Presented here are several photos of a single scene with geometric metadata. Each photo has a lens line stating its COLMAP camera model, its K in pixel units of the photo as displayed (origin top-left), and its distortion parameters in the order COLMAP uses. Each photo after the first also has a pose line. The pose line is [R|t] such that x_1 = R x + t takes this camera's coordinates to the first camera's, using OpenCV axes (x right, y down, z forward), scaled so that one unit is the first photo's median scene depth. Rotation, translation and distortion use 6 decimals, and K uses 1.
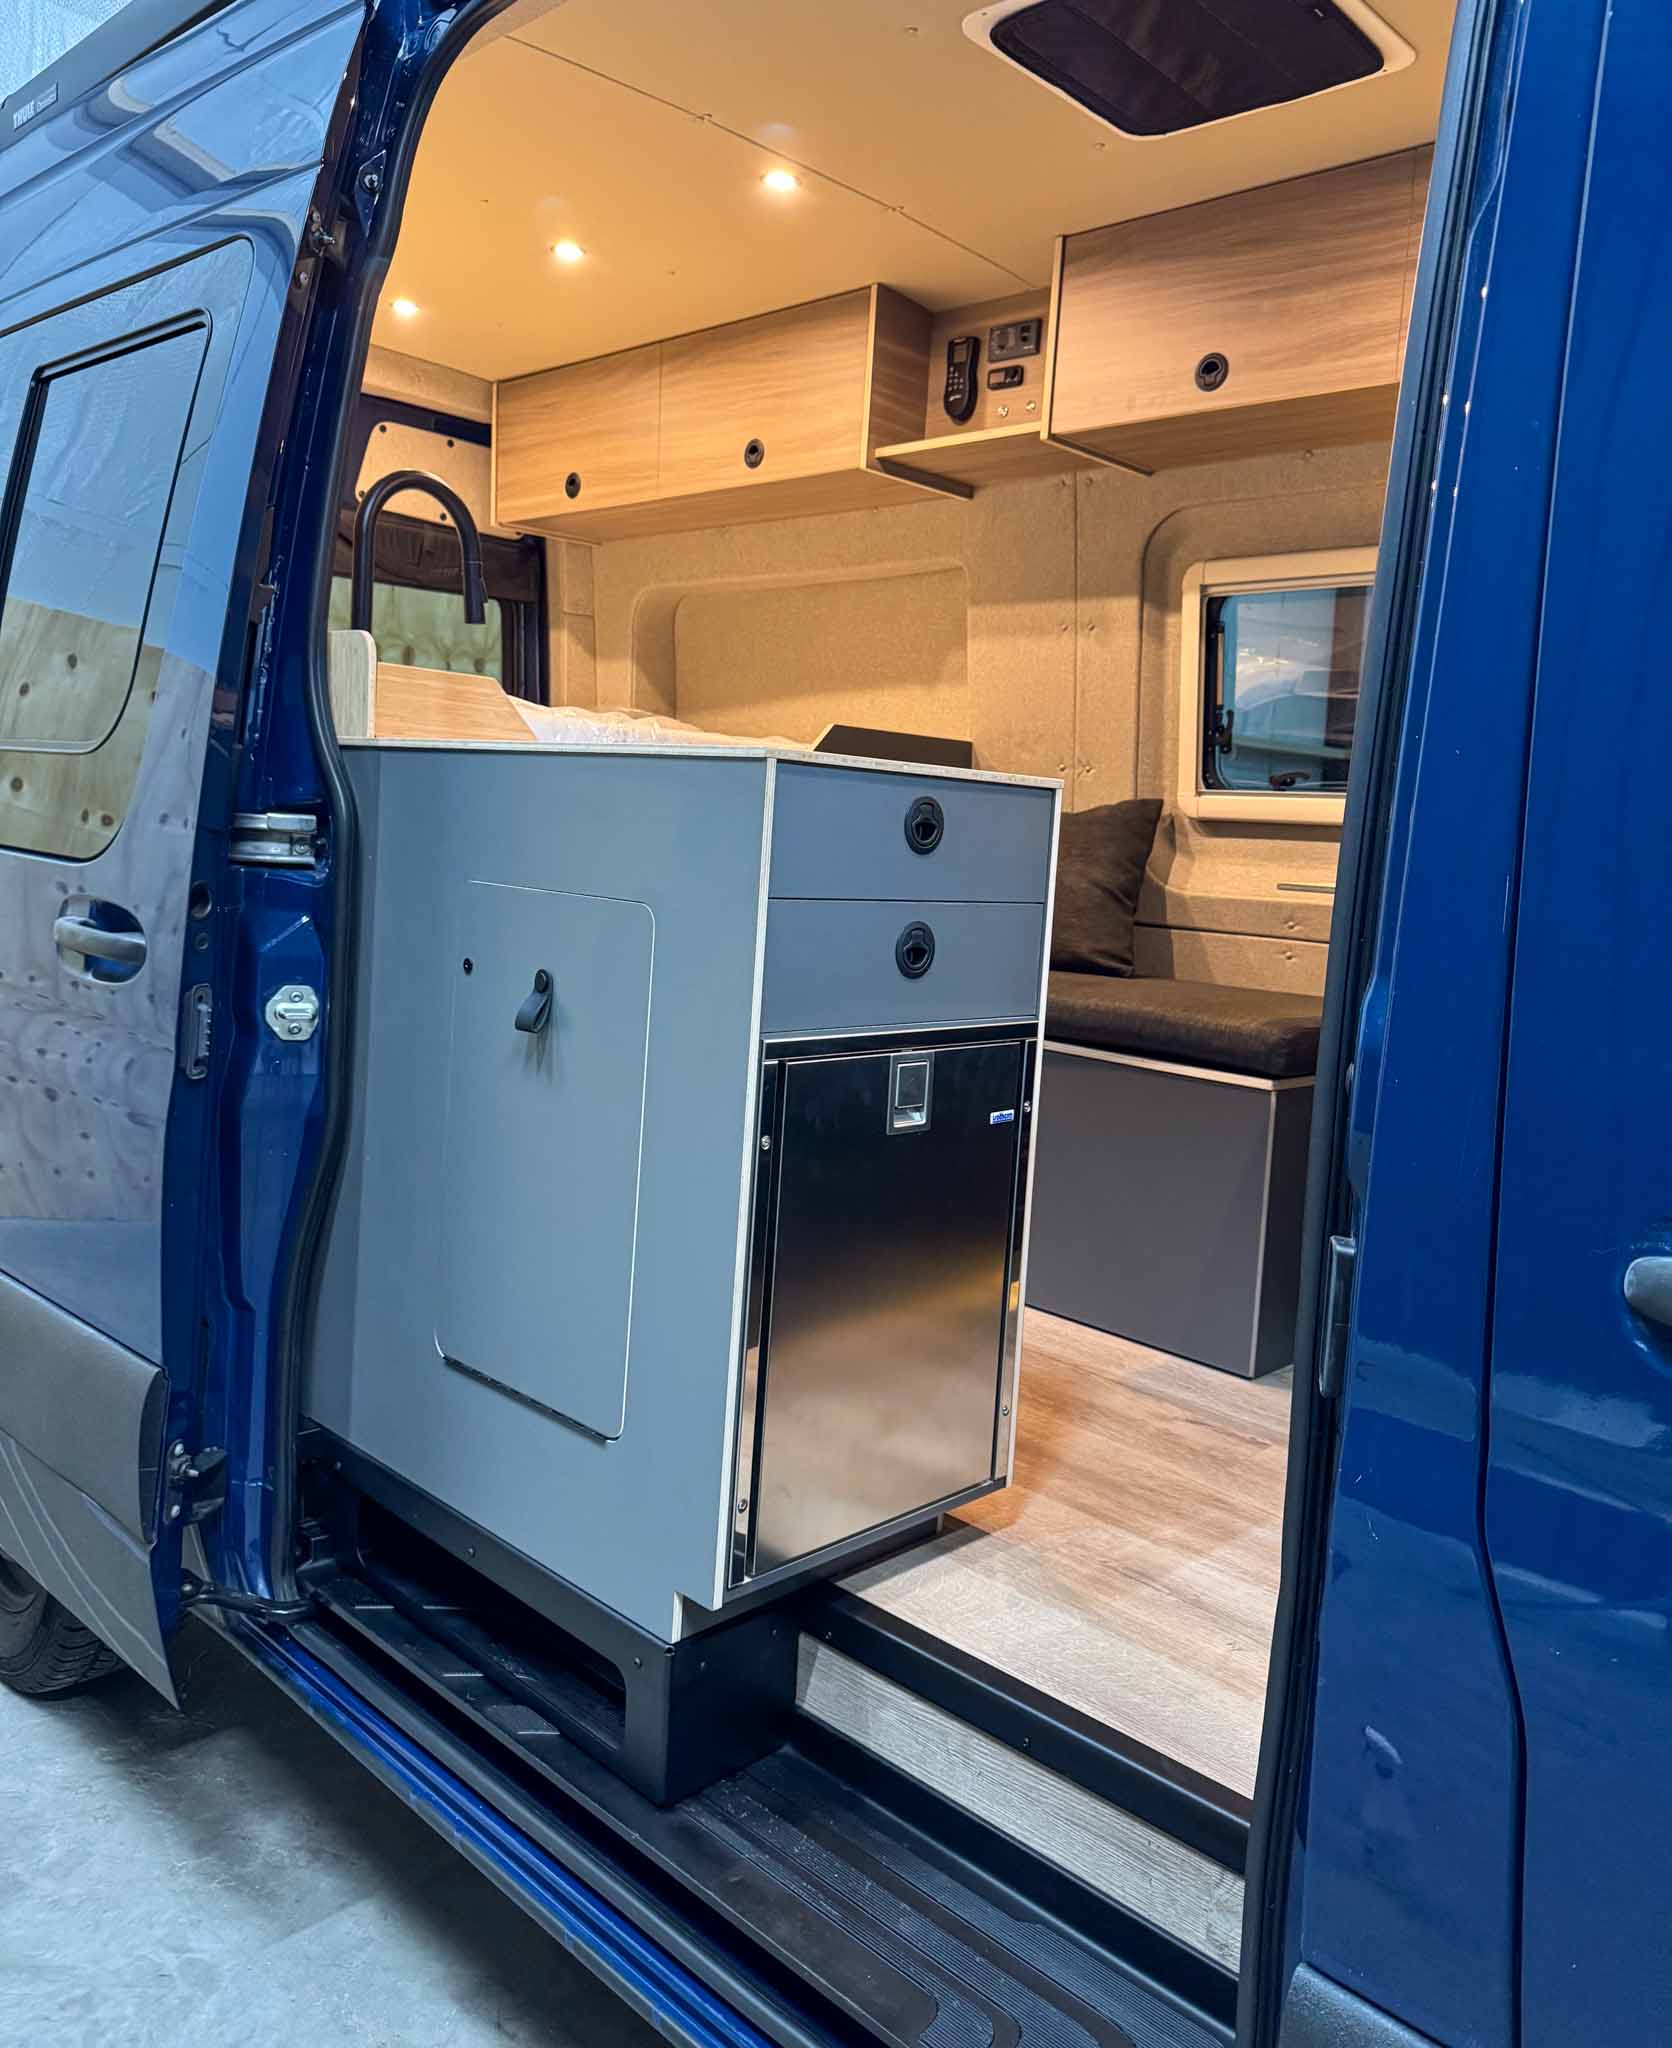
lens RADIAL K [[1576.0, 0, 832.6], [0, 1576.0, 932.5], [0, 0, 1]] dist [0.001343, -0.036277]
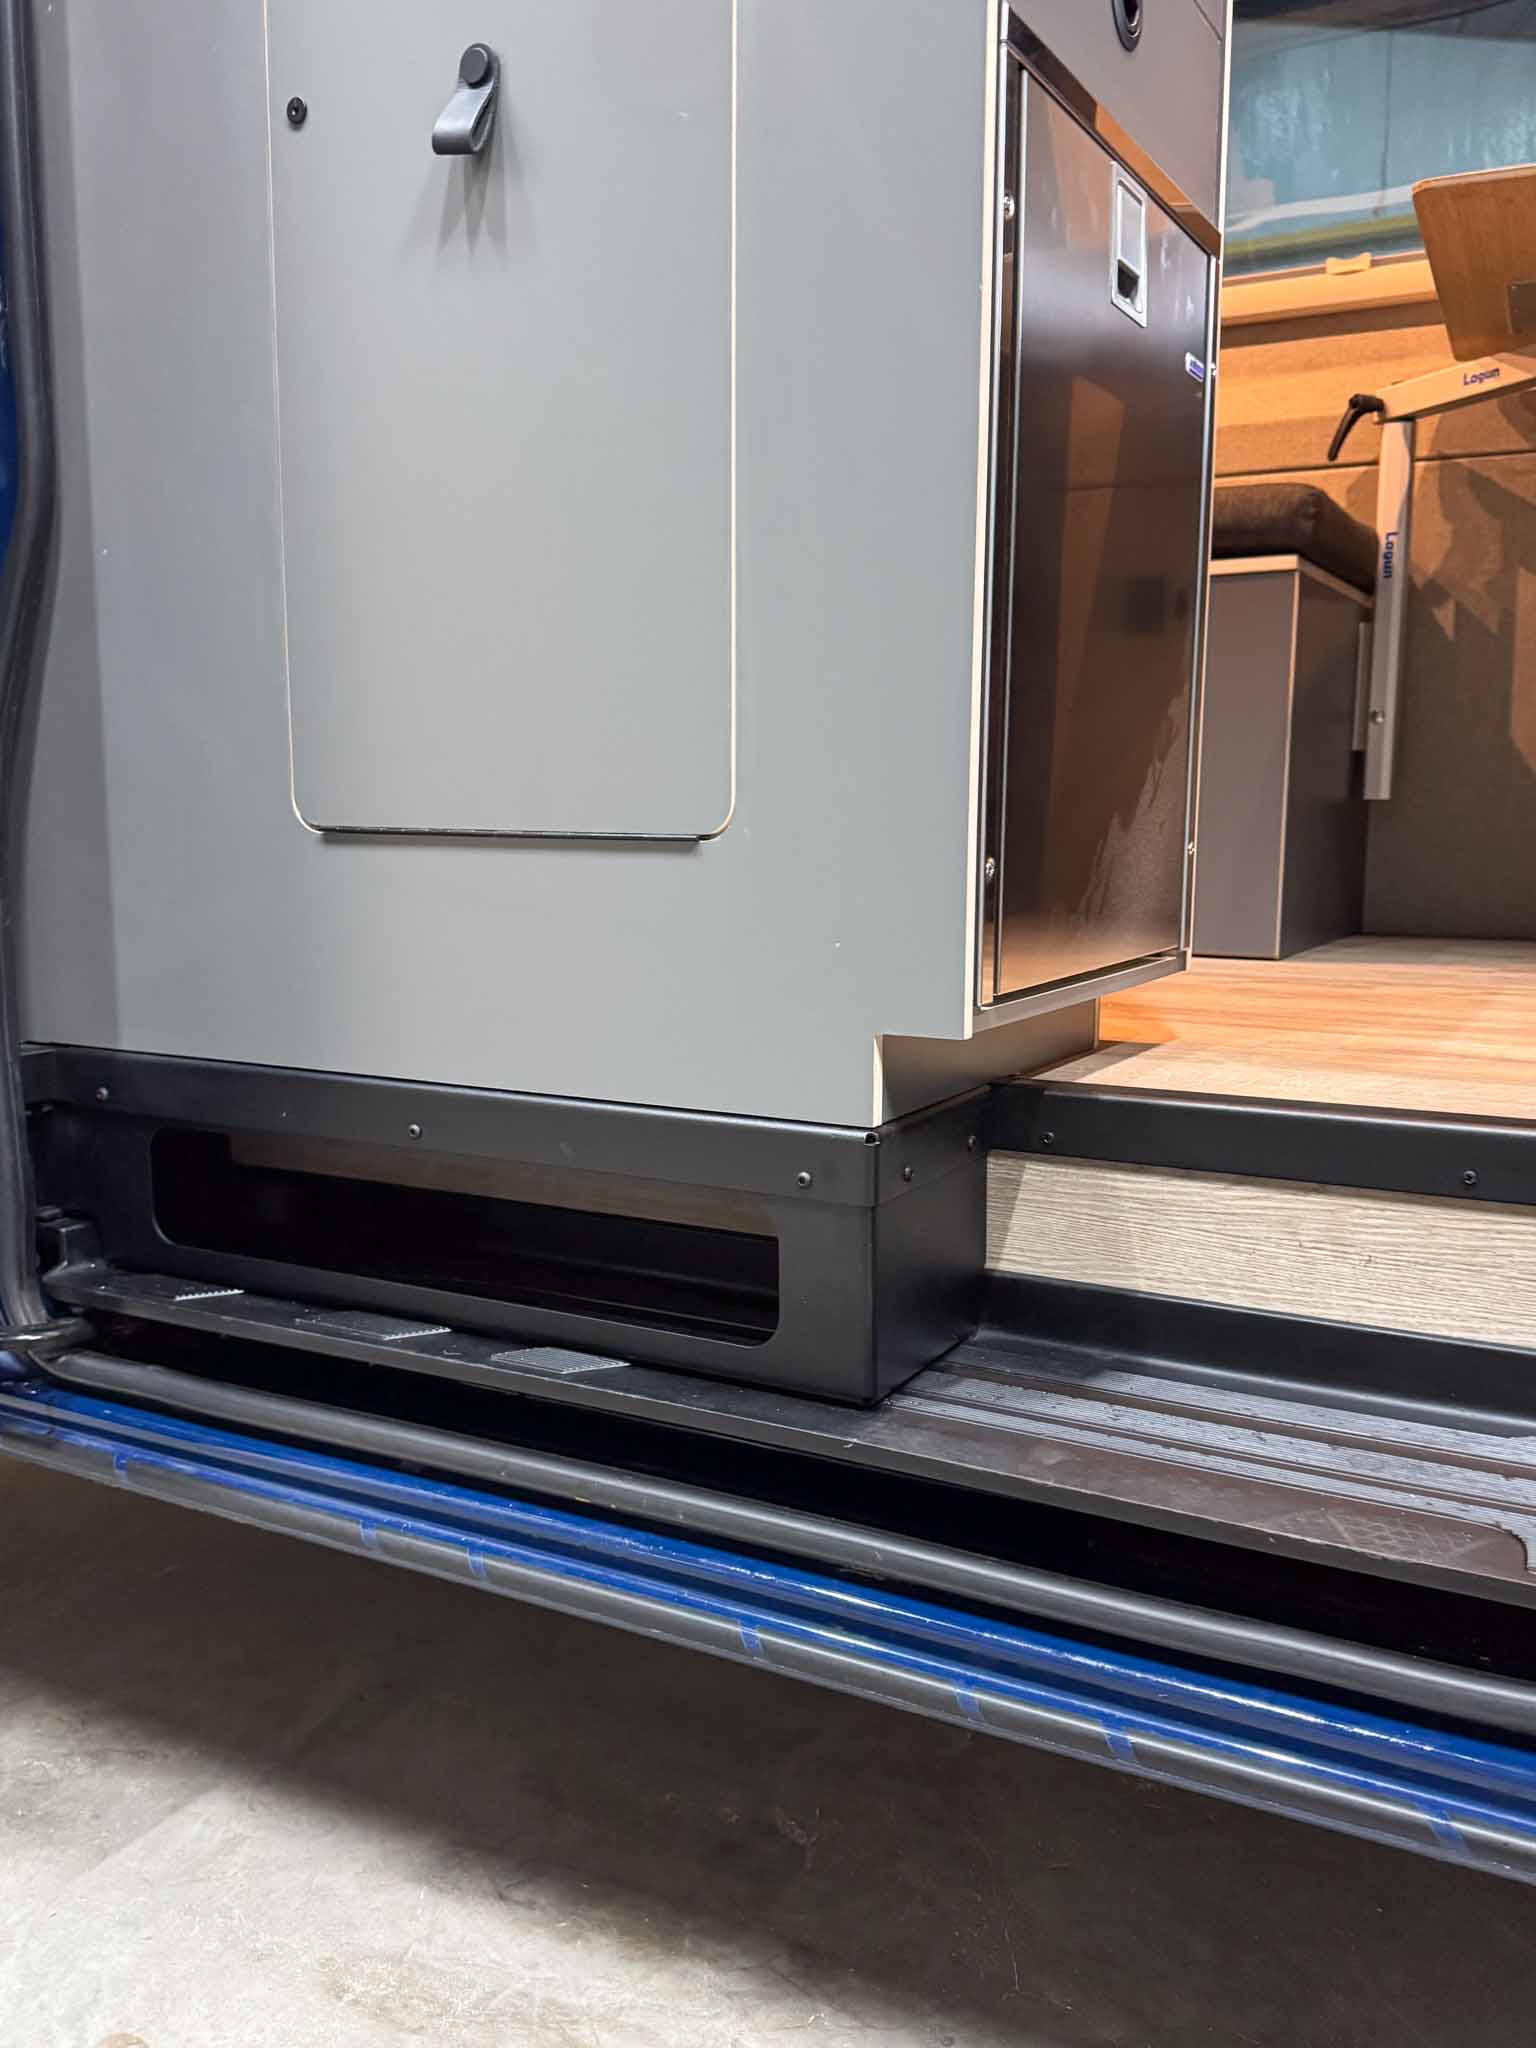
lens RADIAL K [[1698.0, 0, 772.2], [0, 1698.0, 1068.5], [0, 0, 1]] dist [0.090753, -0.201559]
pose [[0.964341, -0.099852, 0.245104, -0.240560], [0.074995, 0.991236, 0.108754, 0.293995], [-0.253815, -0.086494, 0.963378, 0.324112]]
